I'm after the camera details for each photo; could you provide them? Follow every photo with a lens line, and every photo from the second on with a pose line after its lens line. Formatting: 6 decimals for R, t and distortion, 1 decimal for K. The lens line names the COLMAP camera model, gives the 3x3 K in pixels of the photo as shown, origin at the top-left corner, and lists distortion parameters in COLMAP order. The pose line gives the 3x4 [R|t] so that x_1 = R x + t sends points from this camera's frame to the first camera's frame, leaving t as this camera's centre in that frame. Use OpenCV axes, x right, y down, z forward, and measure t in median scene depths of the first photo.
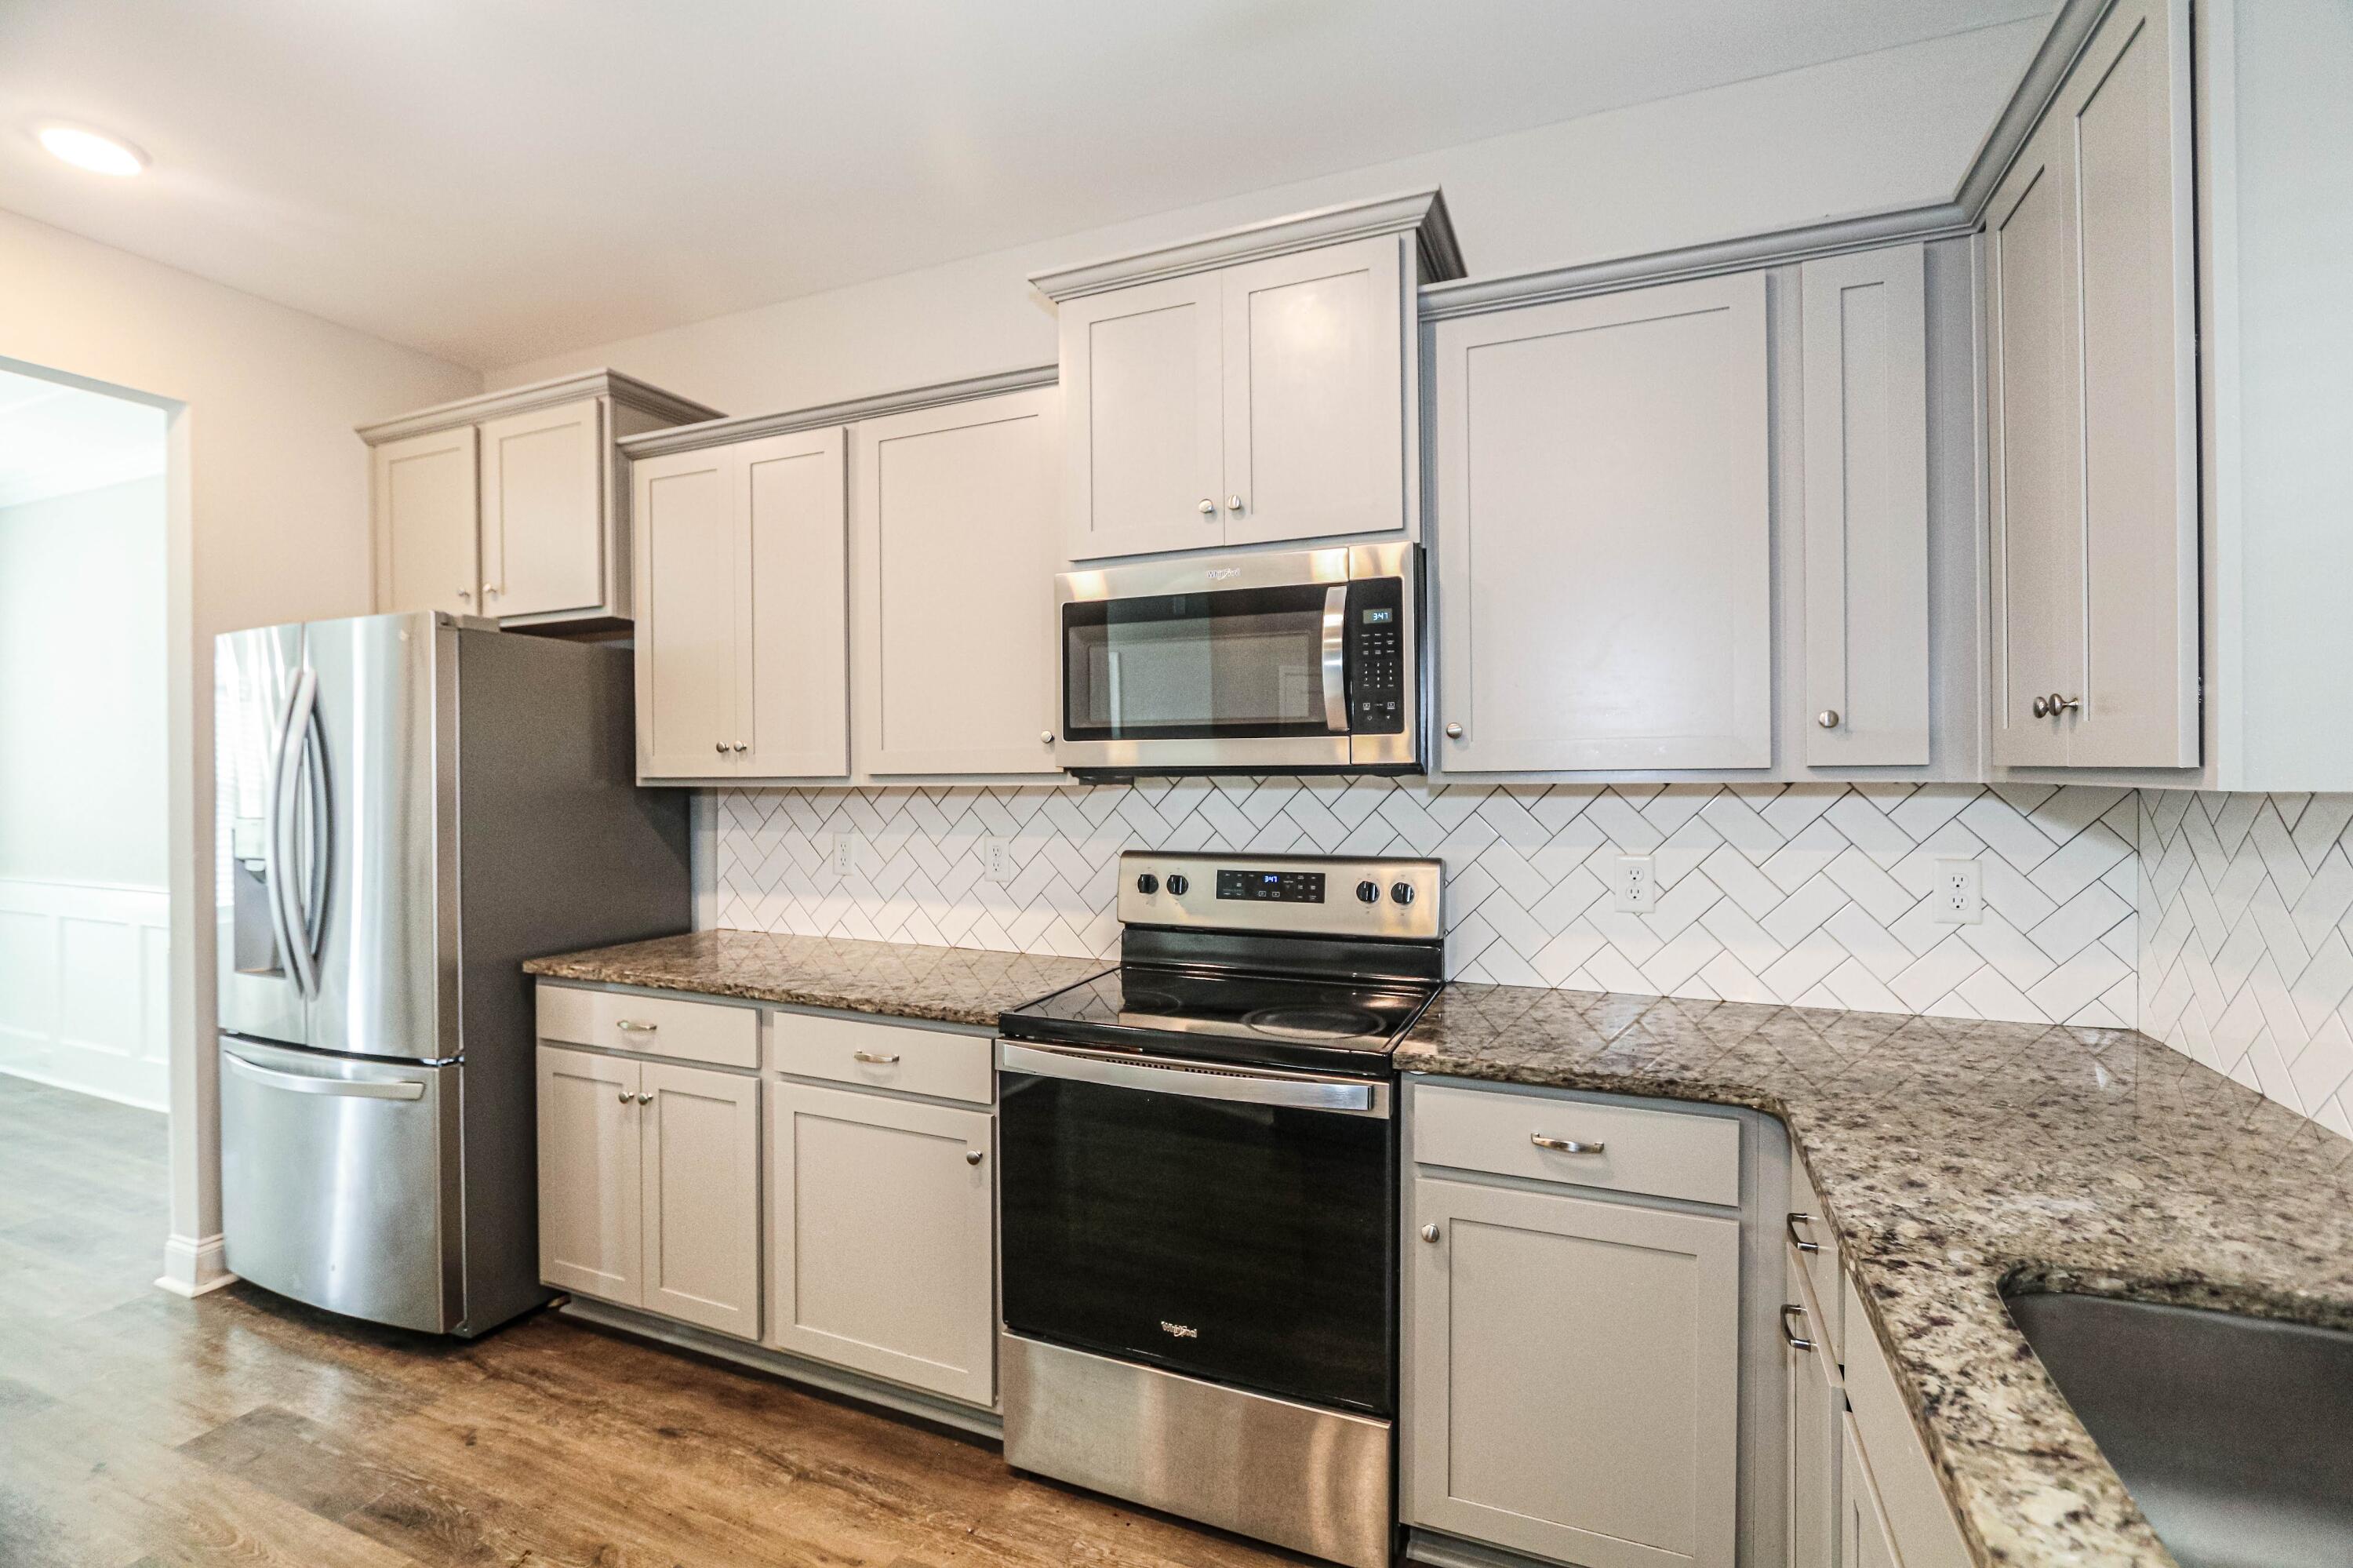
lens RADIAL K [[1077.4, 0, 1162.7], [0, 1077.4, 770.3], [0, 0, 1]] dist [-0.024114, 0.000855]
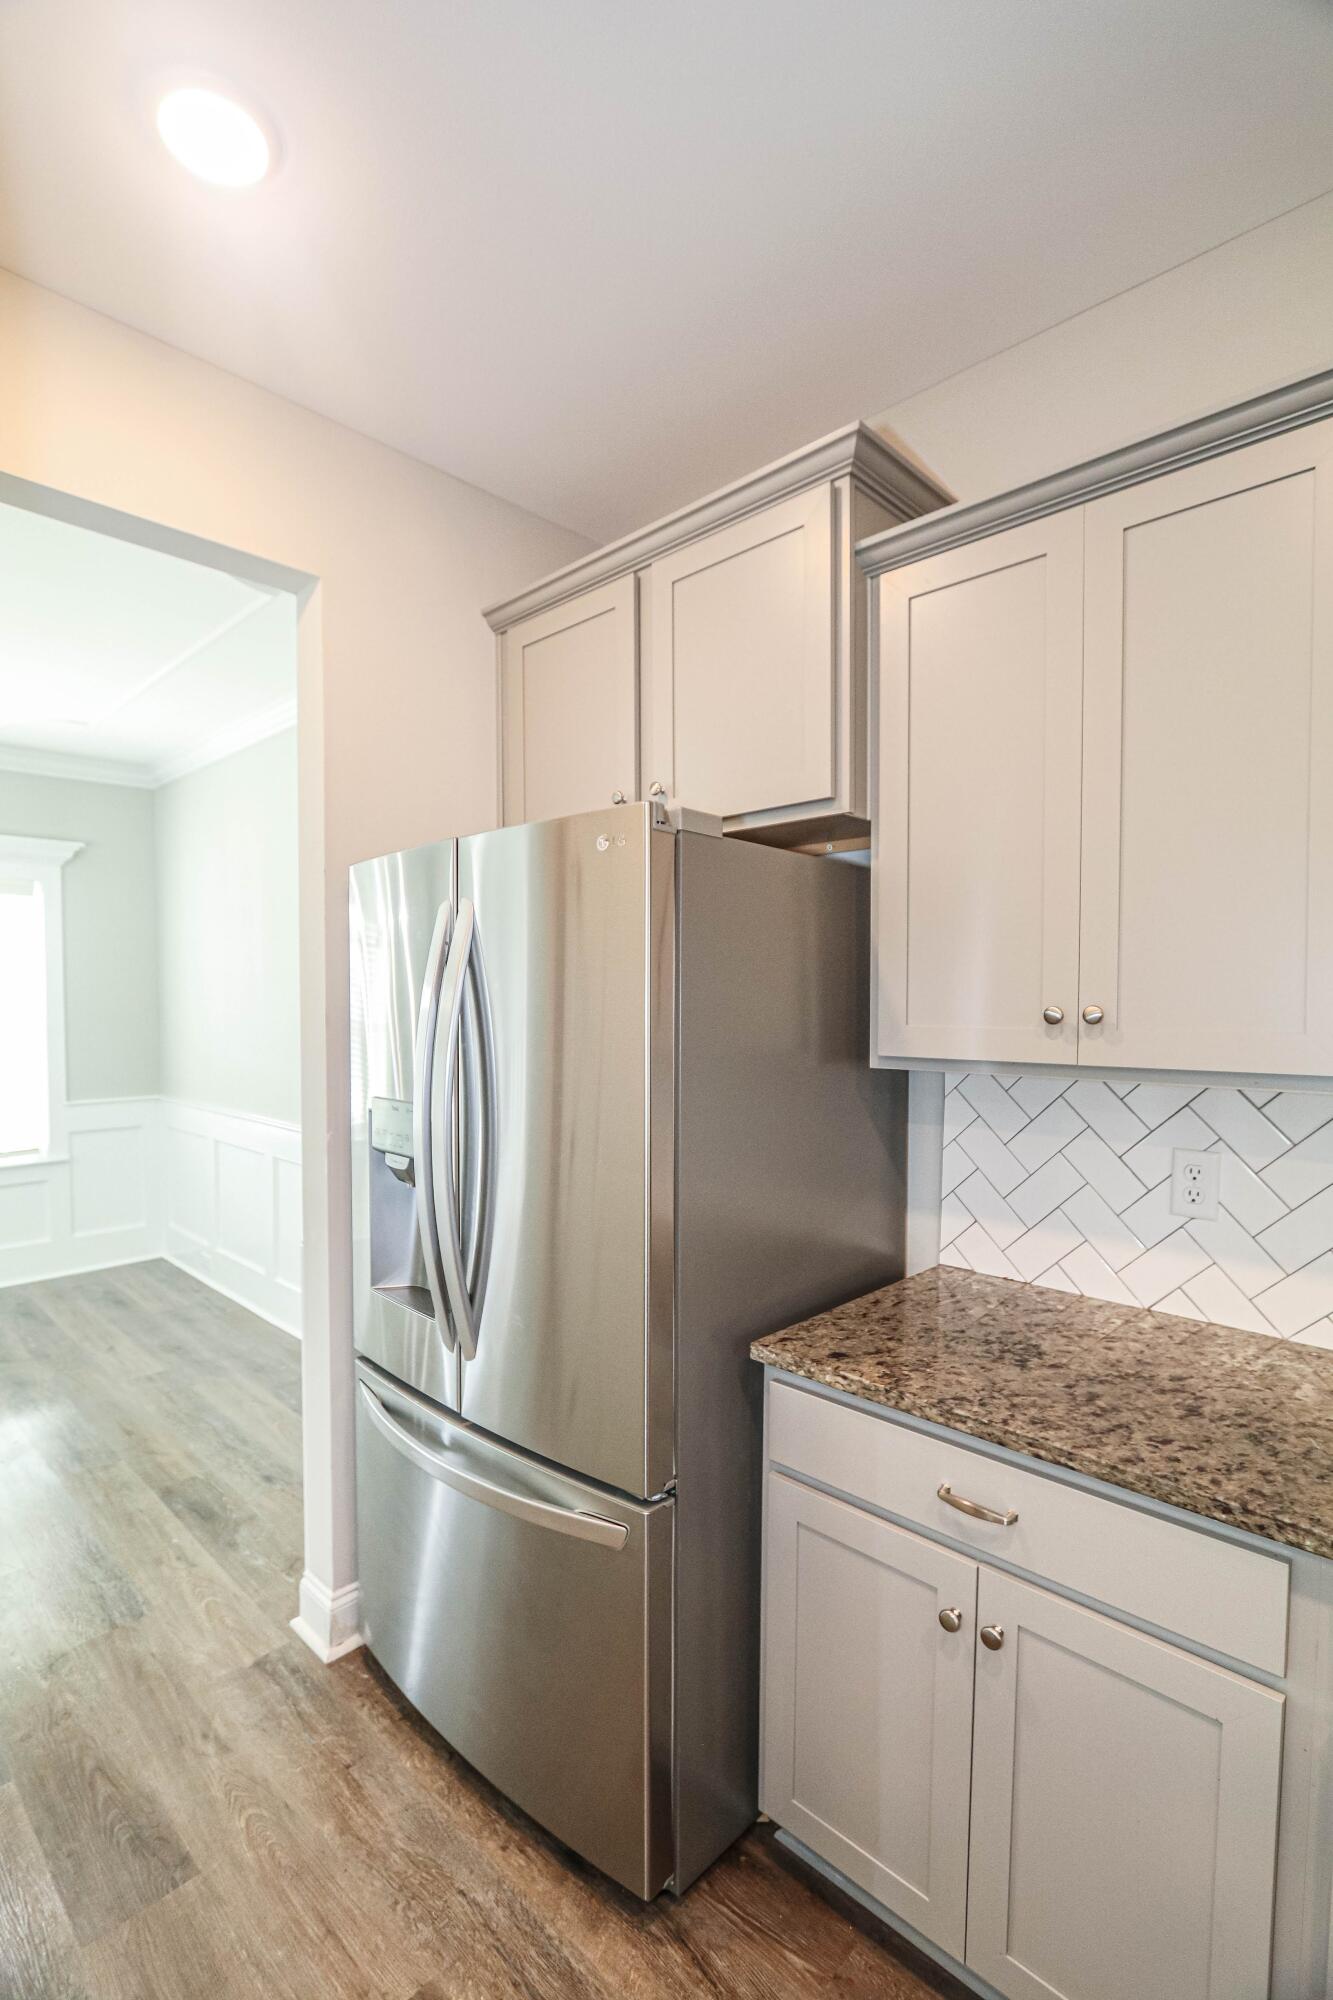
lens RADIAL K [[915.8, 0, 648.7], [0, 915.8, 1005.1], [0, 0, 1]] dist [-0.024114, 0.000855]
pose [[0.930599, 0.007869, -0.365956, -0.420830], [-0.001511, 0.999843, 0.017657, -0.035246], [0.366038, -0.015879, 0.930465, 0.425664]]
